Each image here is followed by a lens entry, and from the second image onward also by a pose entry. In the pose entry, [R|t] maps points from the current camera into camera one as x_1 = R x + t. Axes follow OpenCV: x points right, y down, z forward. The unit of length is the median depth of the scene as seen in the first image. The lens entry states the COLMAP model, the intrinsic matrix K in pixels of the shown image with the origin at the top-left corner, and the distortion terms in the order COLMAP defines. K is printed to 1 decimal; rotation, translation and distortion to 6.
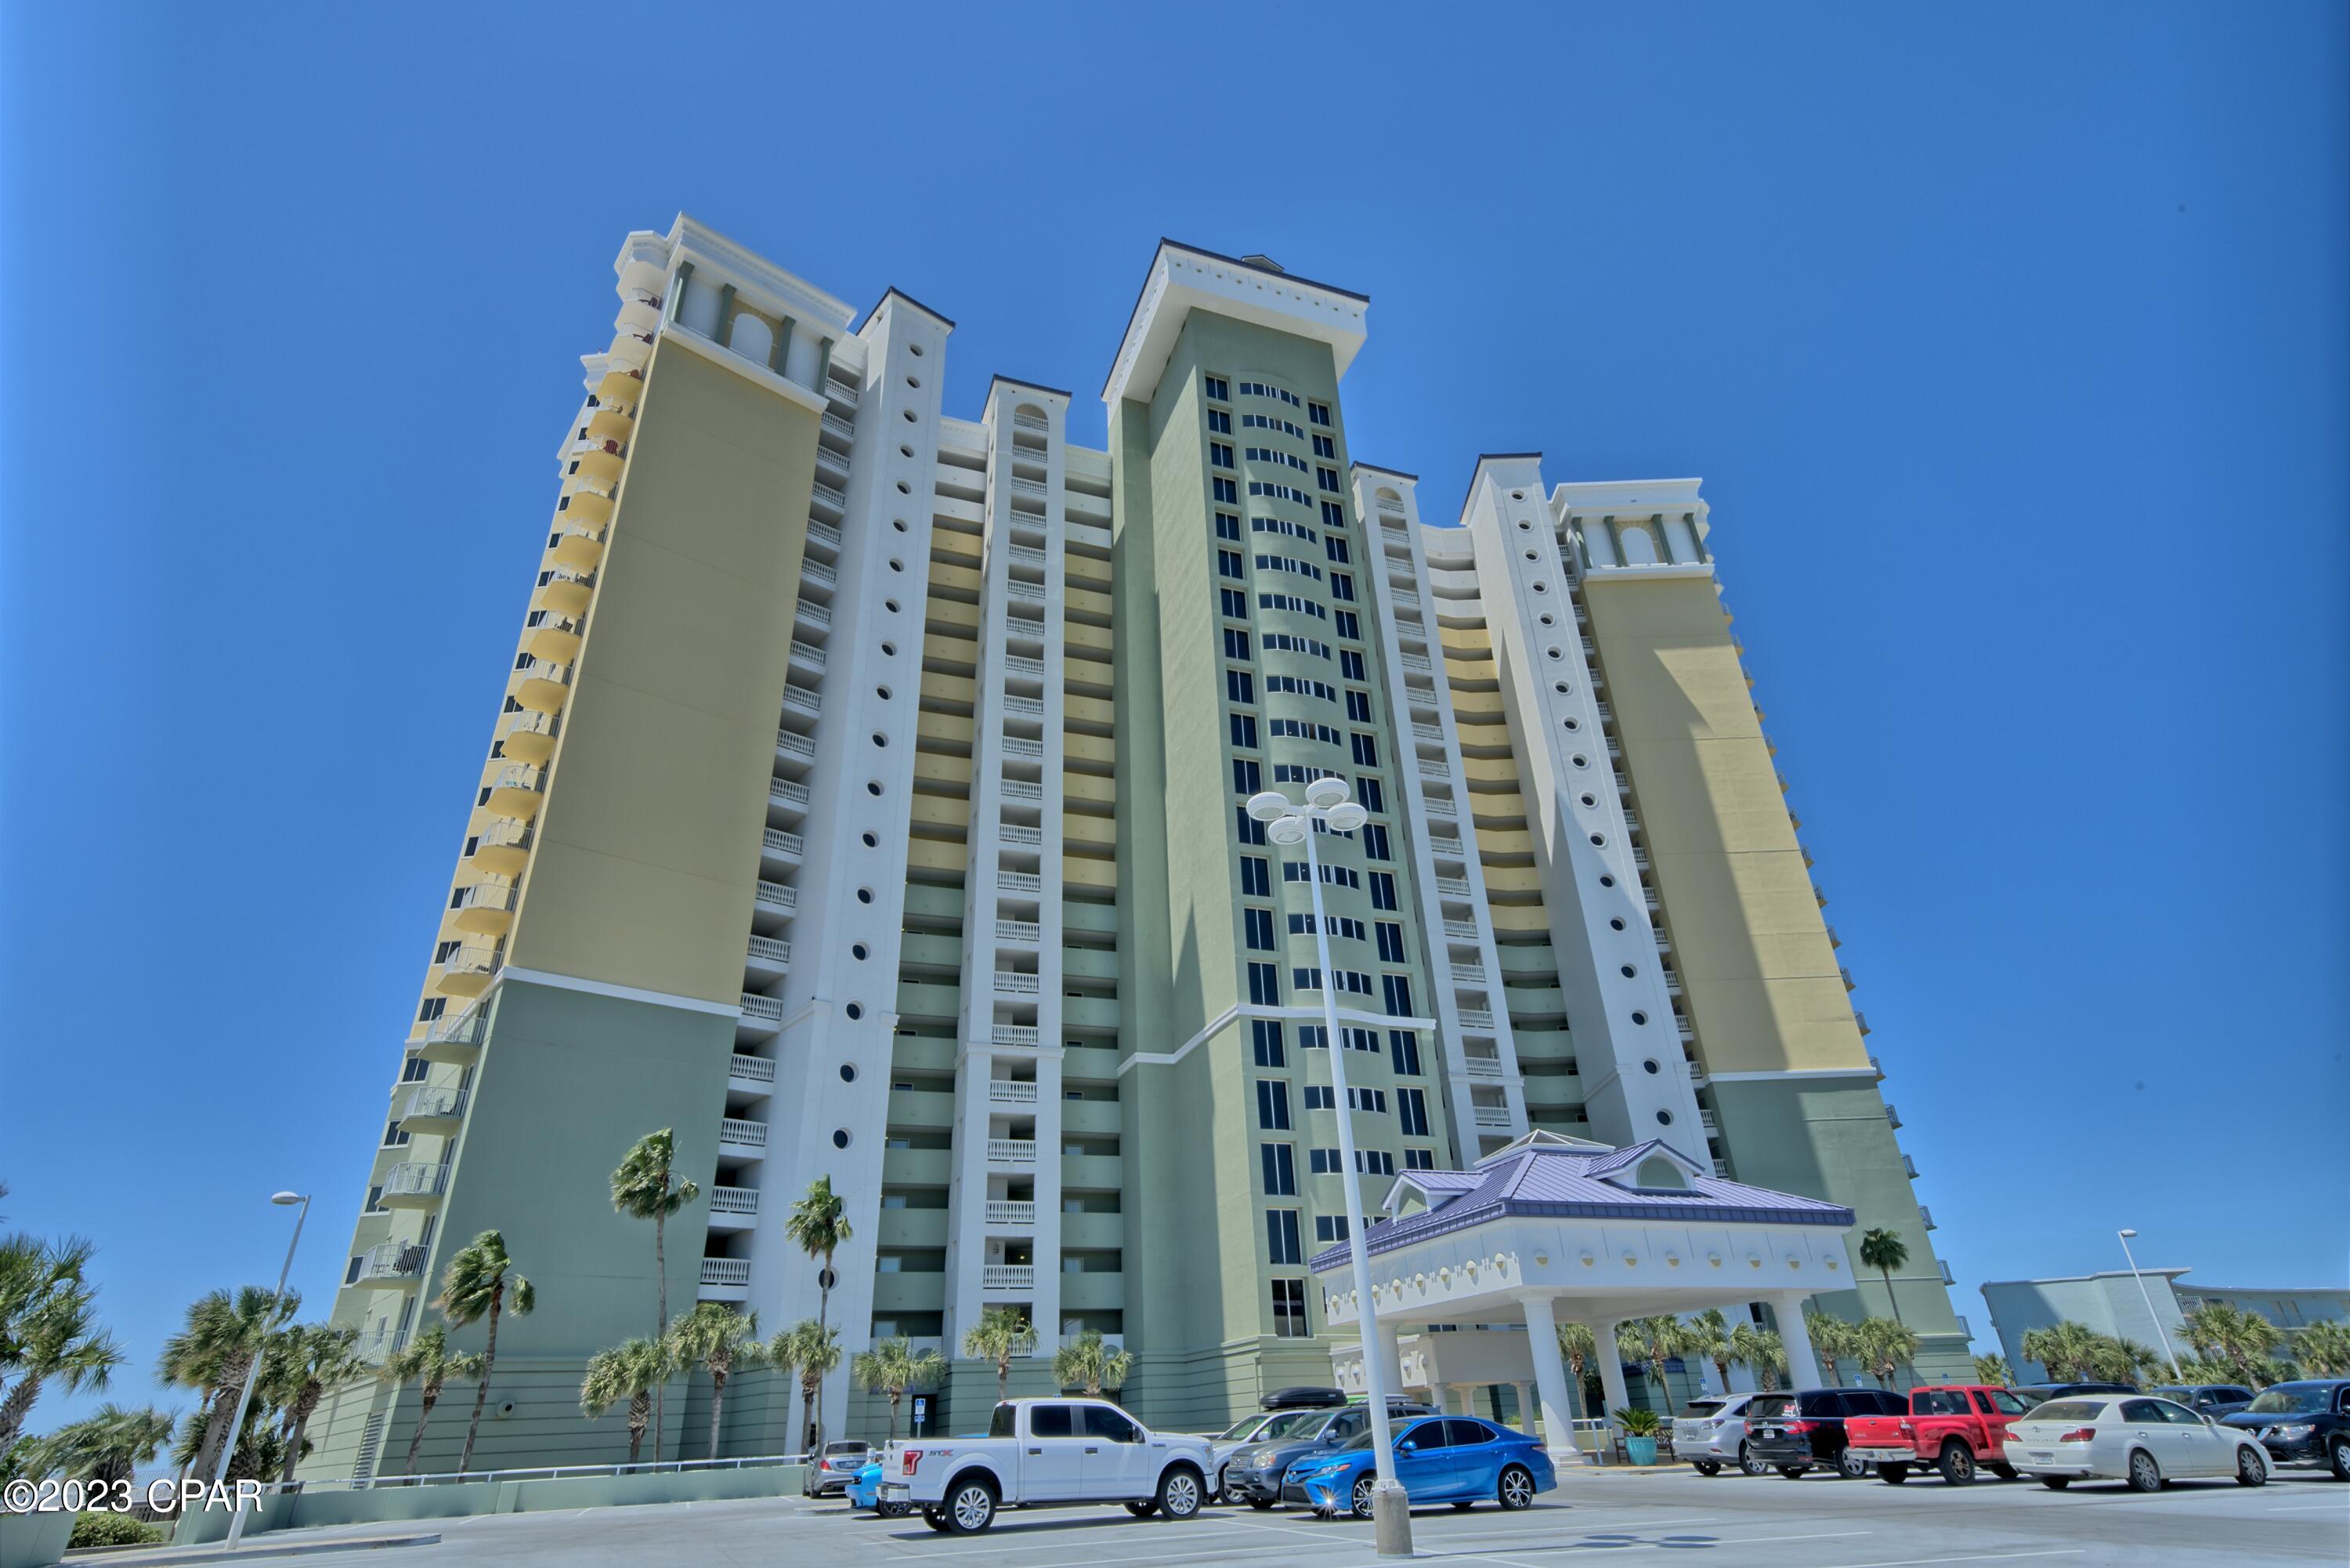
lens RADIAL K [[1199.5, 0, 1163.8], [0, 1199.5, 786.3], [0, 0, 1]] dist [0.020424, 0.001811]
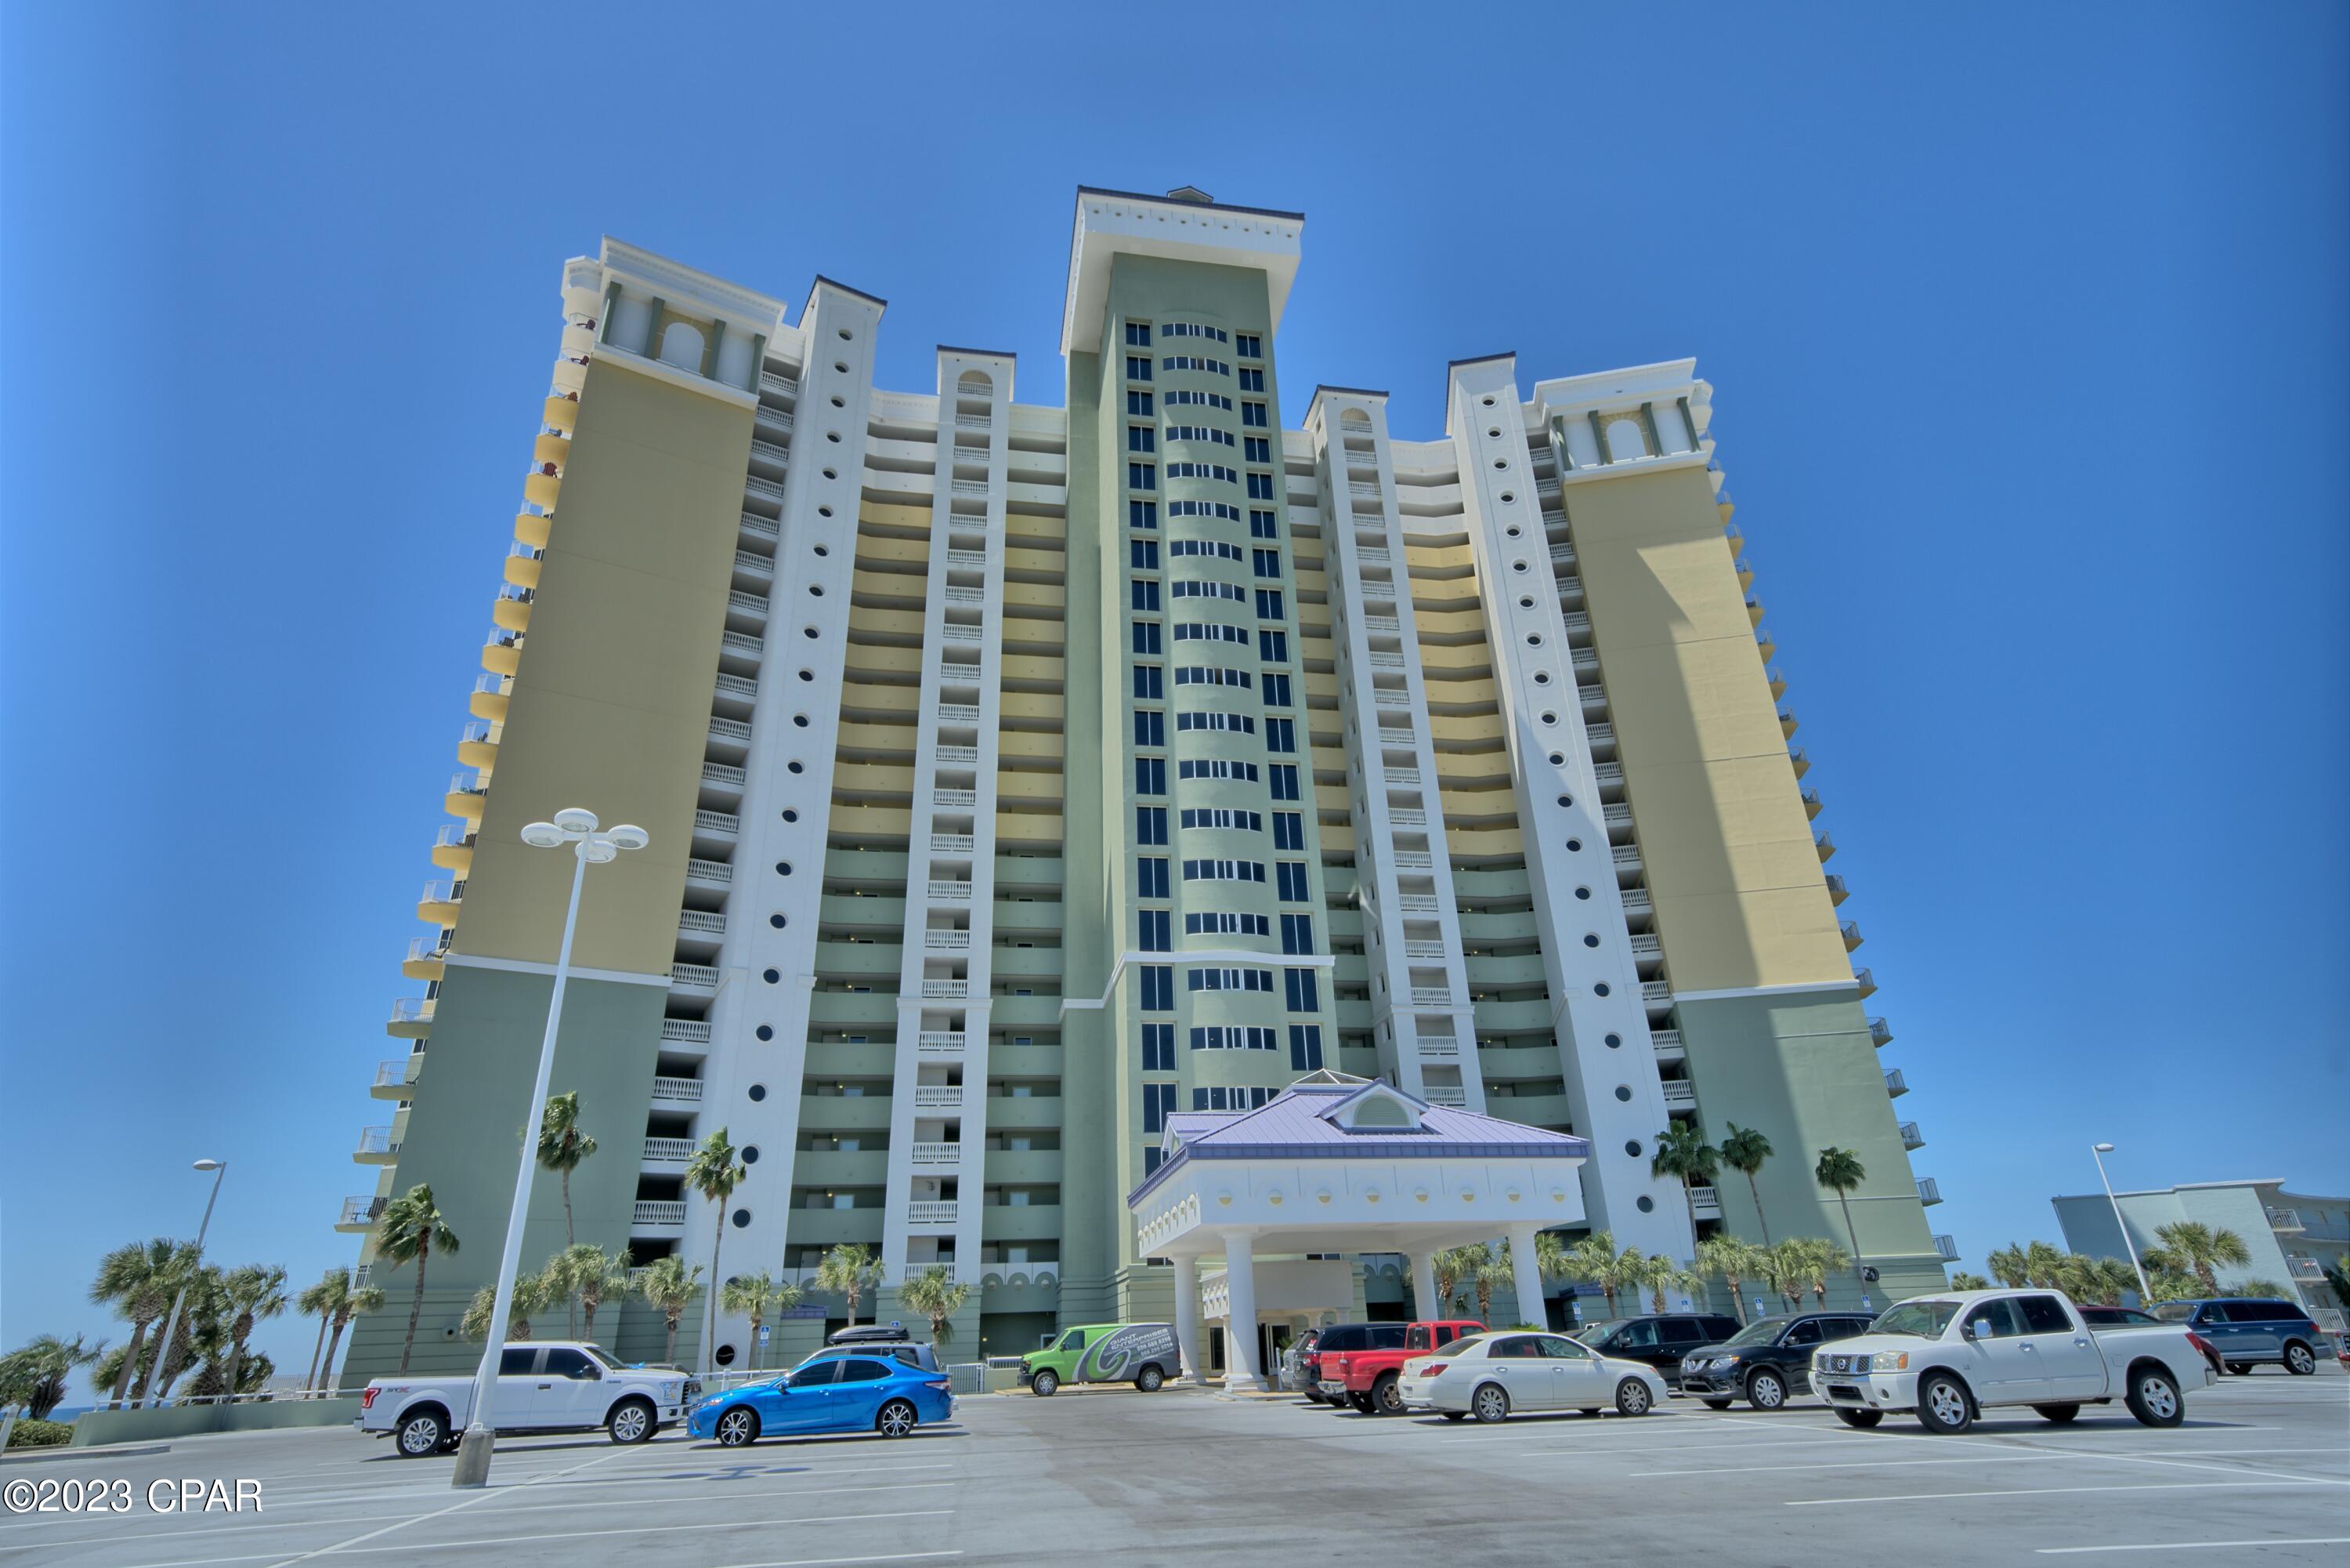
lens RADIAL K [[1199.5, 0, 1163.8], [0, 1199.5, 786.3], [0, 0, 1]] dist [0.020424, 0.001811]
pose [[0.984900, -0.068843, -0.158848, 0.215084], [0.078289, 0.995468, 0.053990, -0.011083], [0.154411, -0.065611, 0.985826, -0.004431]]
